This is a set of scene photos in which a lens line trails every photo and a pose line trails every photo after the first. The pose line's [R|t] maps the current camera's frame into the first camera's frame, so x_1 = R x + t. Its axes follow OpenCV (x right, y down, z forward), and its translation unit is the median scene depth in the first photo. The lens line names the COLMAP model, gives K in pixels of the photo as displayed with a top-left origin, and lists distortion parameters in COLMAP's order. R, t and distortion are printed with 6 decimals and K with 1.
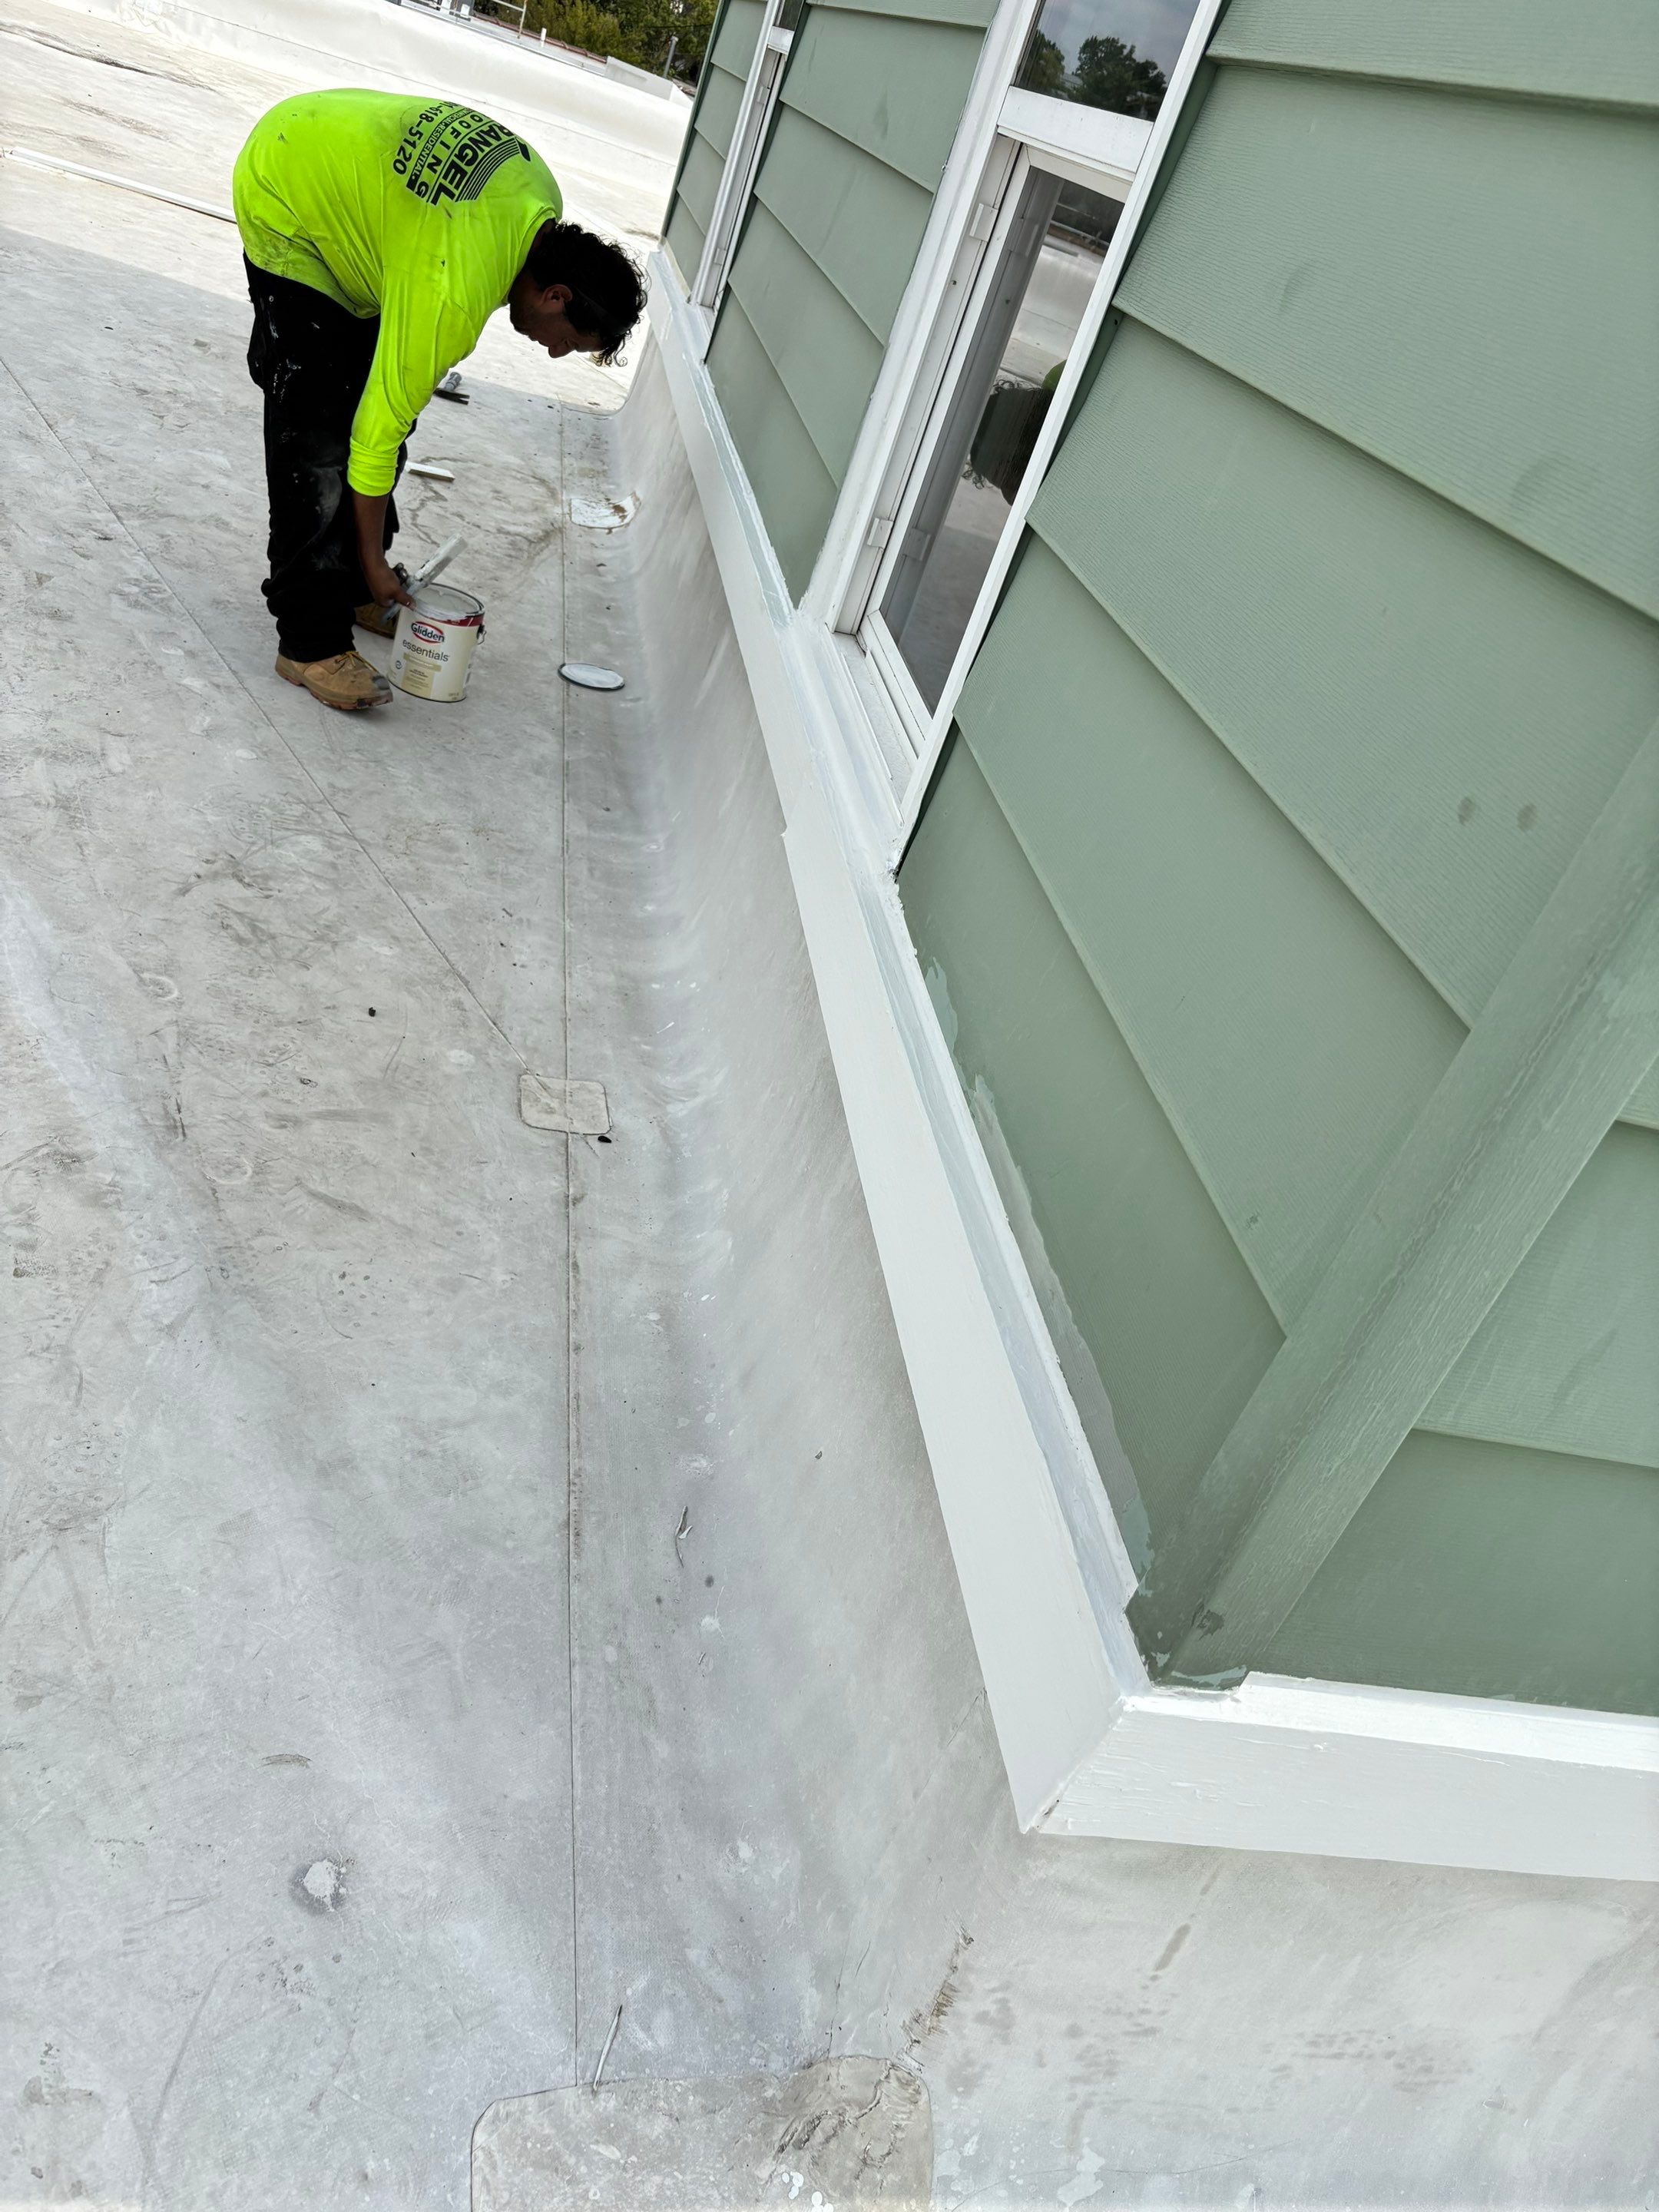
lens RADIAL K [[1684.4, 0, 829.8], [0, 1684.4, 1115.5], [0, 0, 1]] dist [0.063440, -0.060752]
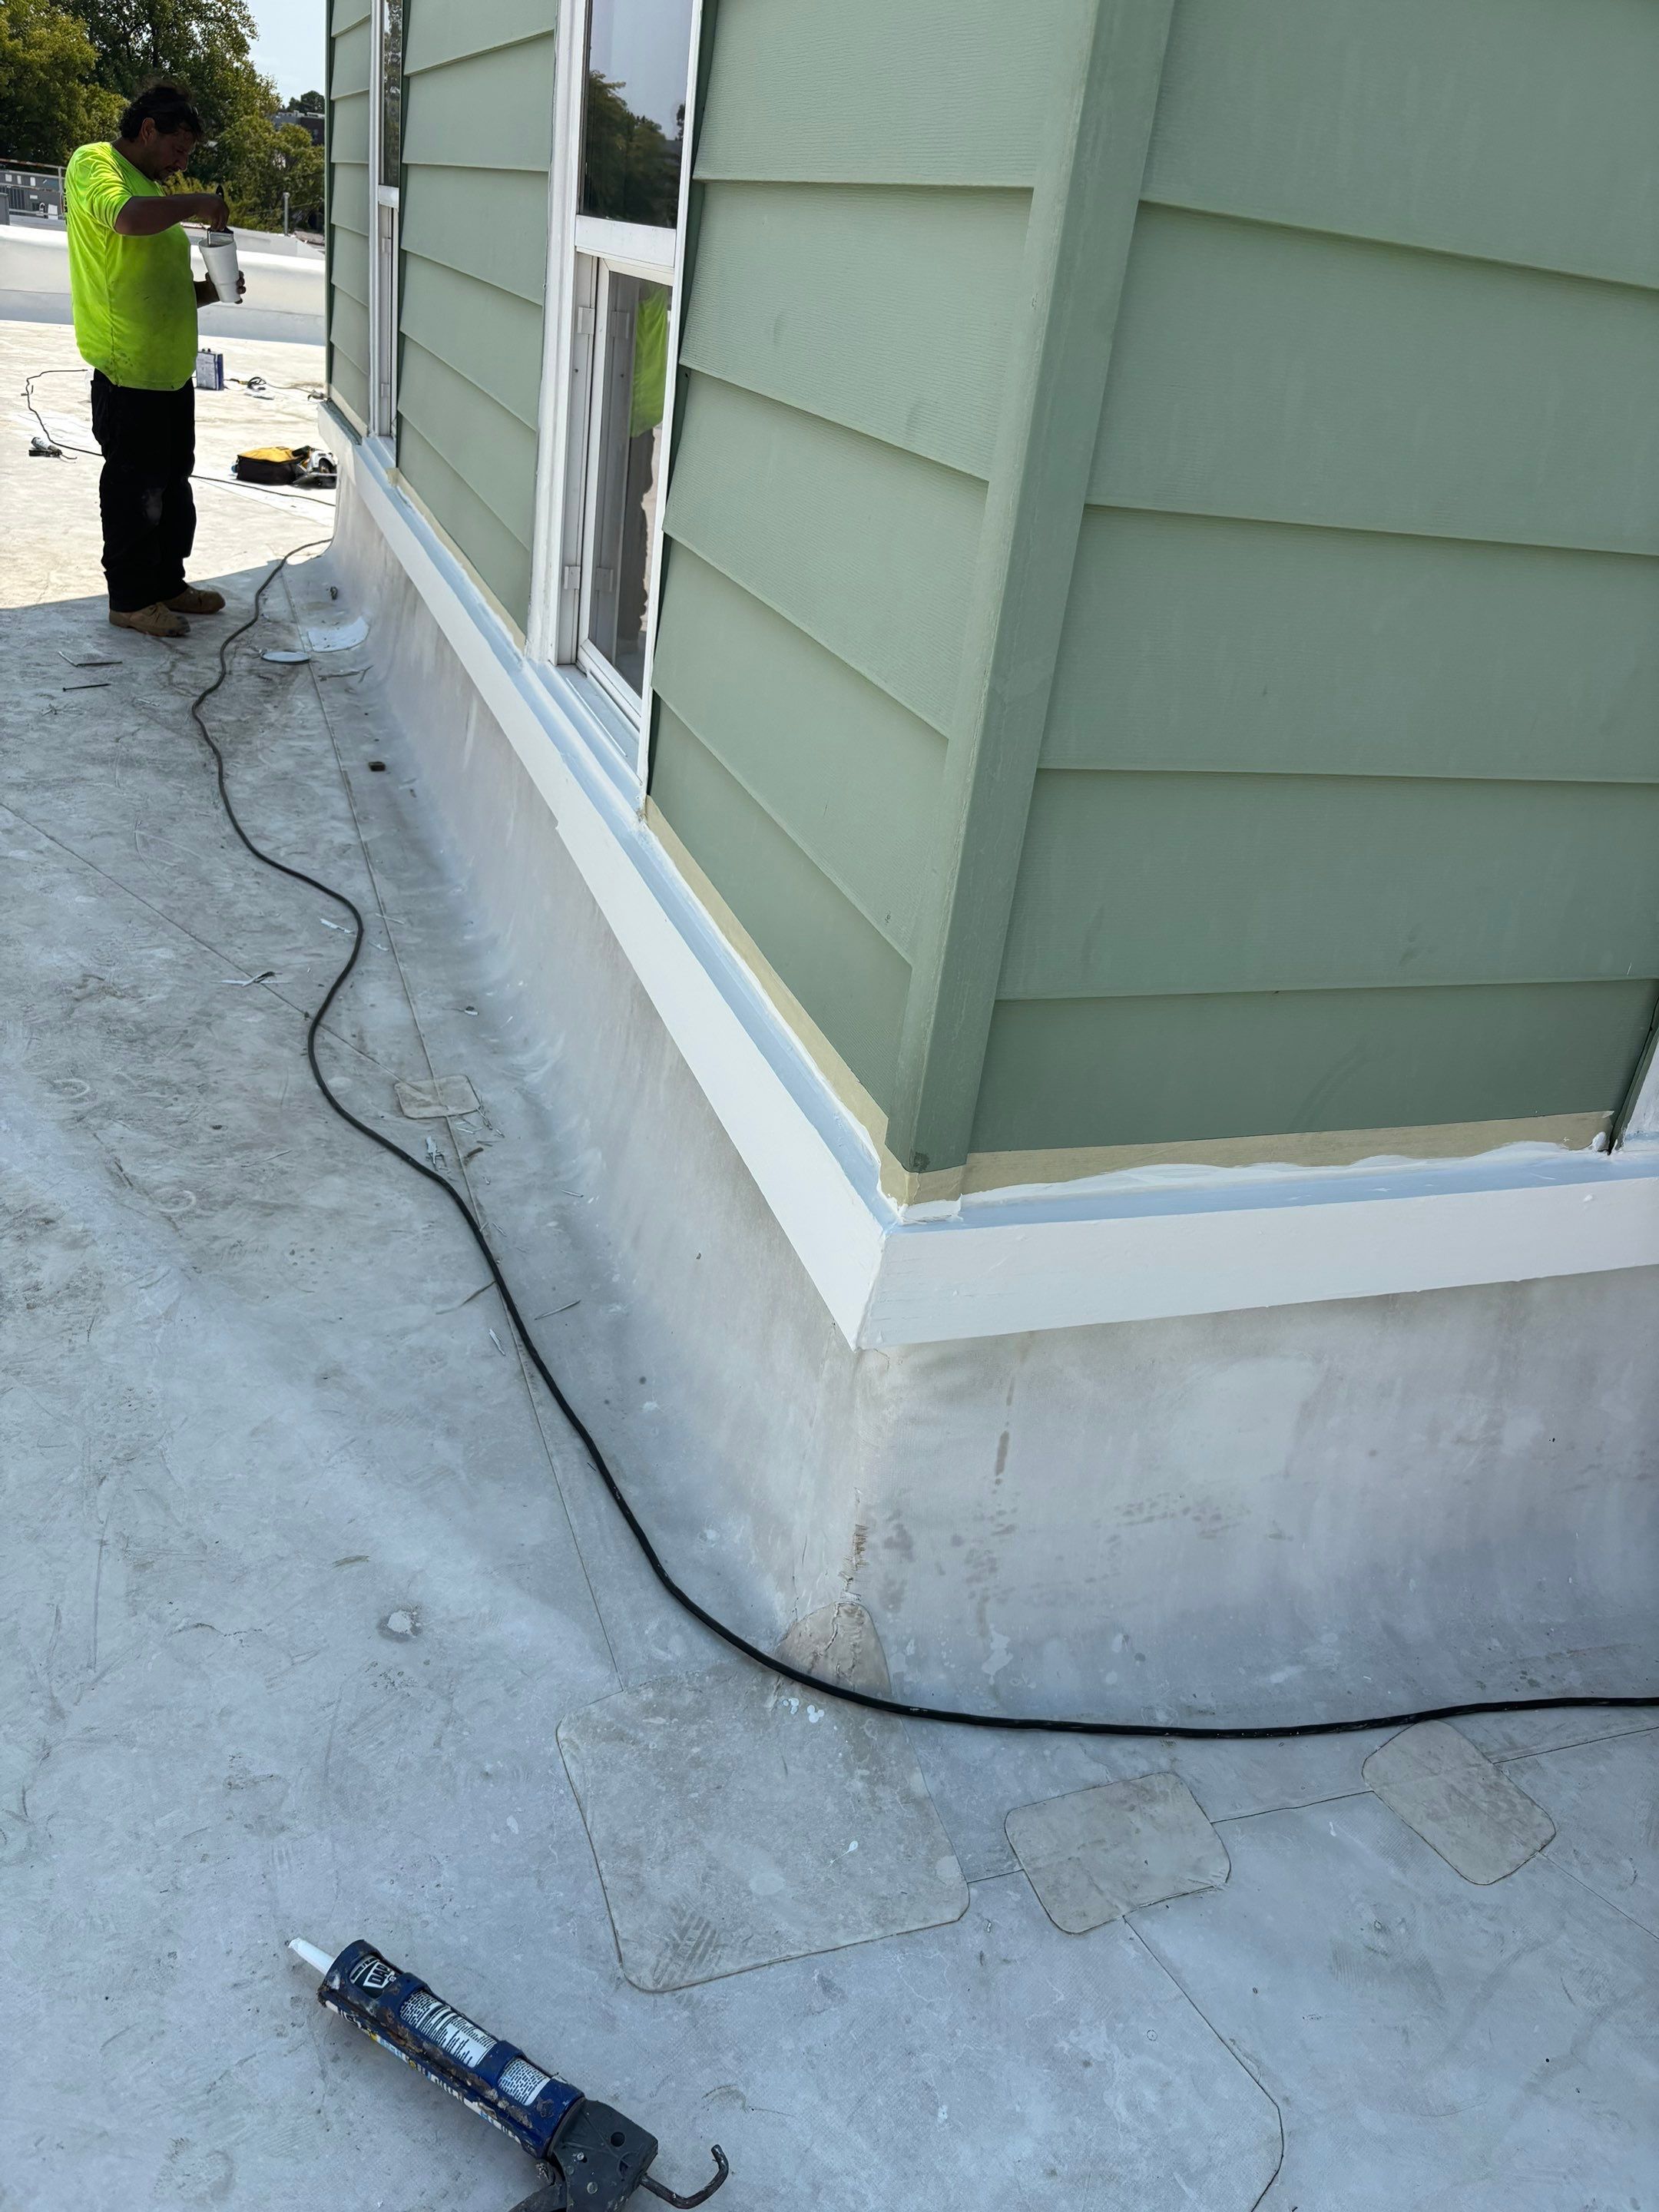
lens RADIAL K [[1645.0, 0, 838.7], [0, 1645.0, 1059.8], [0, 0, 1]] dist [0.031098, -0.002887]
pose [[0.960728, -0.261530, 0.092759, 0.024461], [0.265851, 0.963283, -0.037549, 0.161898], [-0.079533, 0.060734, 0.994980, -0.328563]]
